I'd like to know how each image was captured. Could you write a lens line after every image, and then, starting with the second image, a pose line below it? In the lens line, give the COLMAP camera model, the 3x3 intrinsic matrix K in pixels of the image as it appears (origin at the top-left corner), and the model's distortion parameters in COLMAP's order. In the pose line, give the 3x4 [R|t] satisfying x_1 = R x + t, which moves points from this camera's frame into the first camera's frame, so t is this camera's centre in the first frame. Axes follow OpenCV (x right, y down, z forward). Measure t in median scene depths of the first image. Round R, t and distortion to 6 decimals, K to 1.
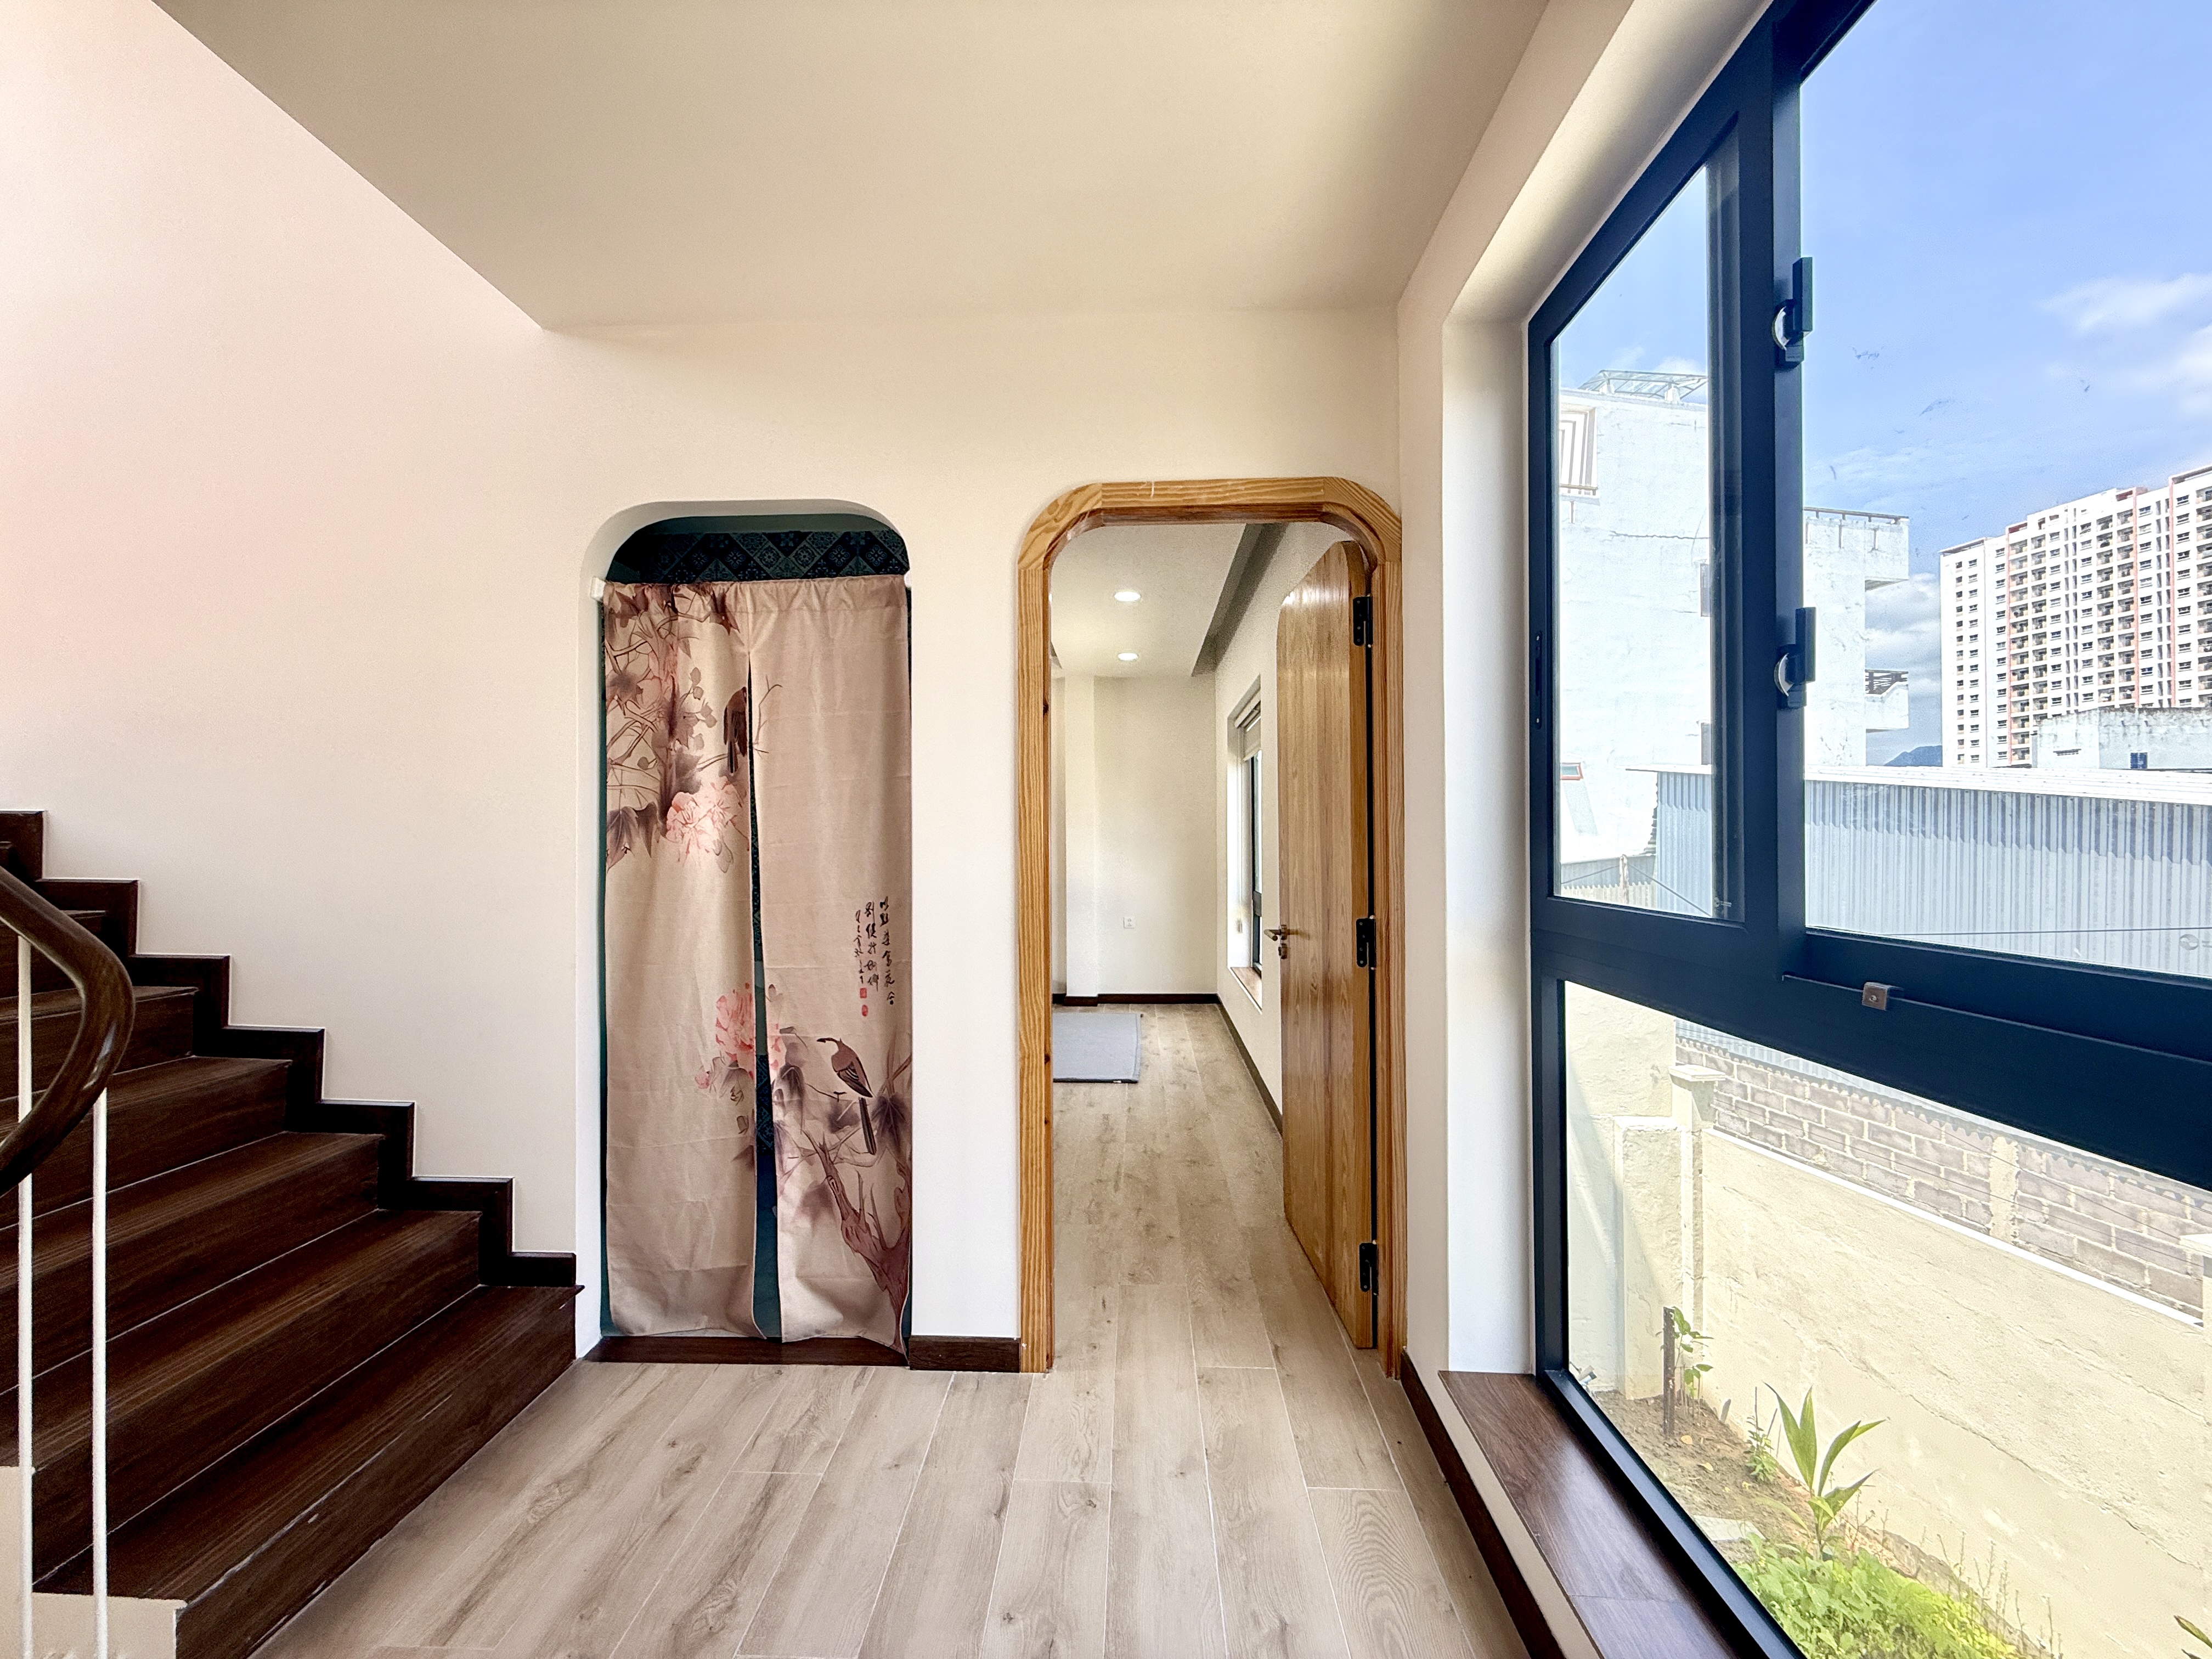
lens RADIAL K [[878.5, 0, 1098.8], [0, 878.5, 830.3], [0, 0, 1]] dist [0.000109, 0.000074]
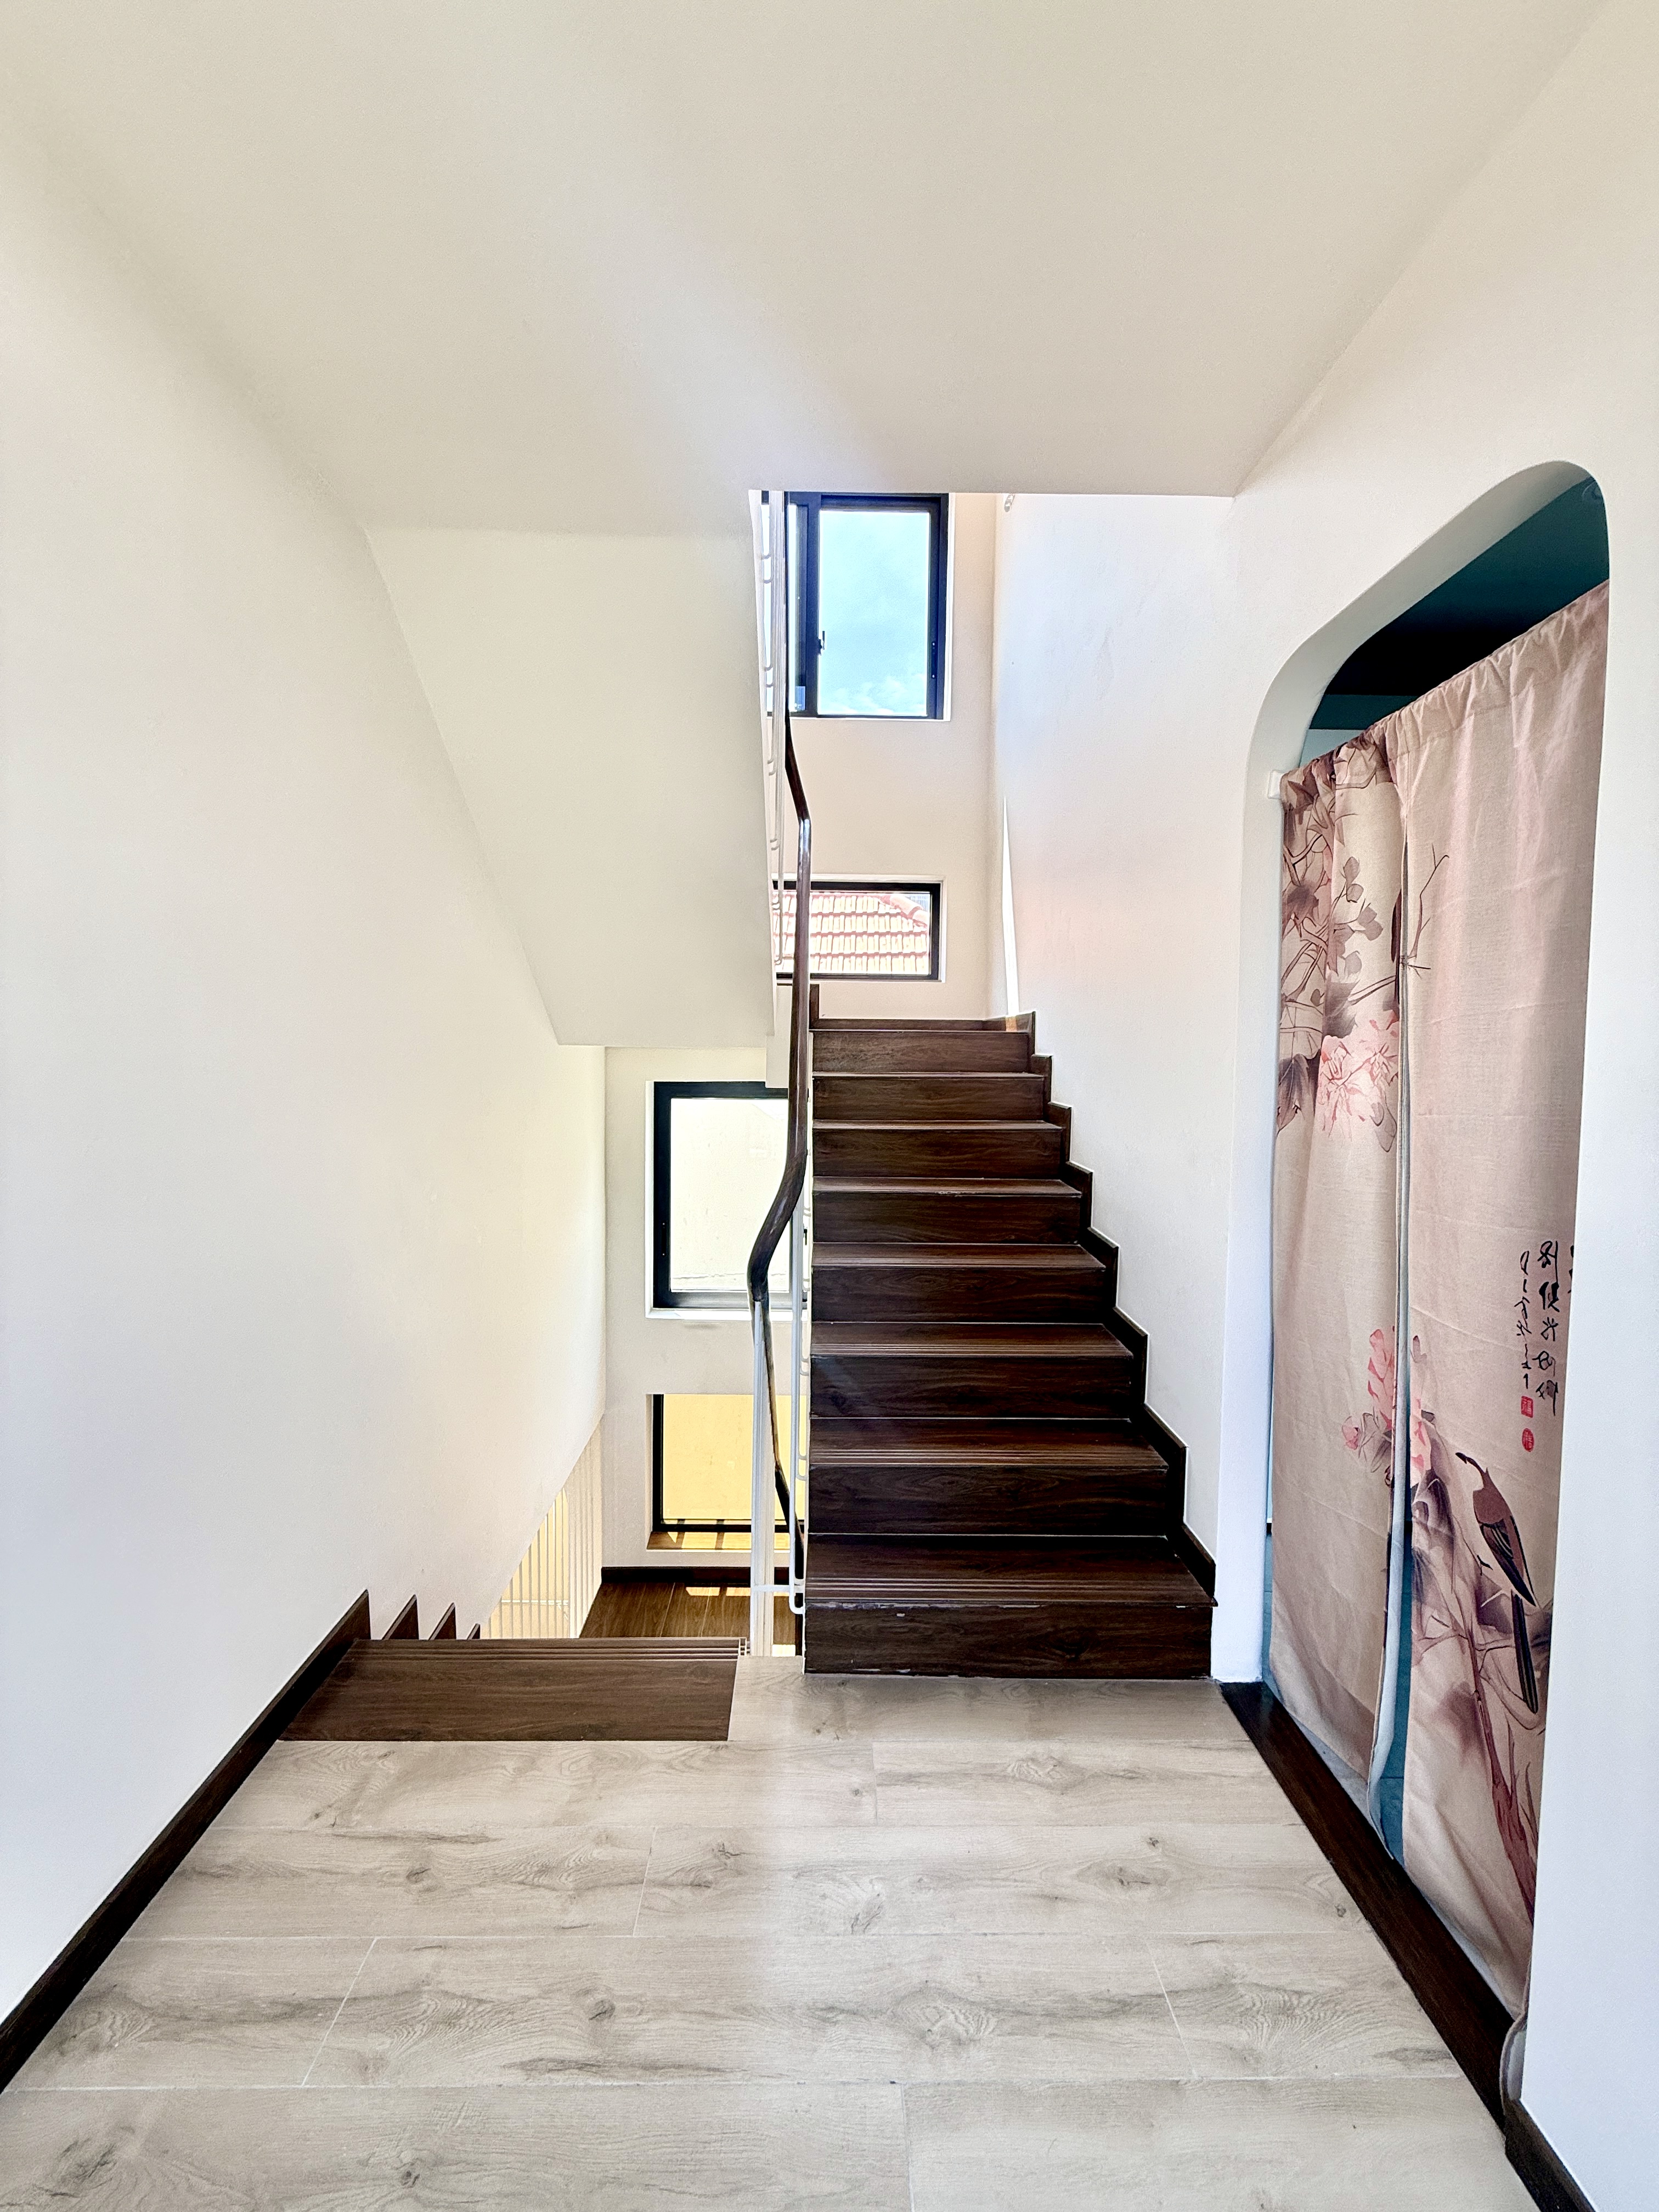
lens RADIAL K [[878.5, 0, 833.4], [0, 878.5, 1096.1], [0, 0, 1]] dist [0.000109, 0.000074]
pose [[0.062402, 0.053851, -0.996597, 0.226652], [-0.004123, 0.998549, 0.053698, -0.030206], [0.998043, 0.000758, 0.062533, 0.540774]]
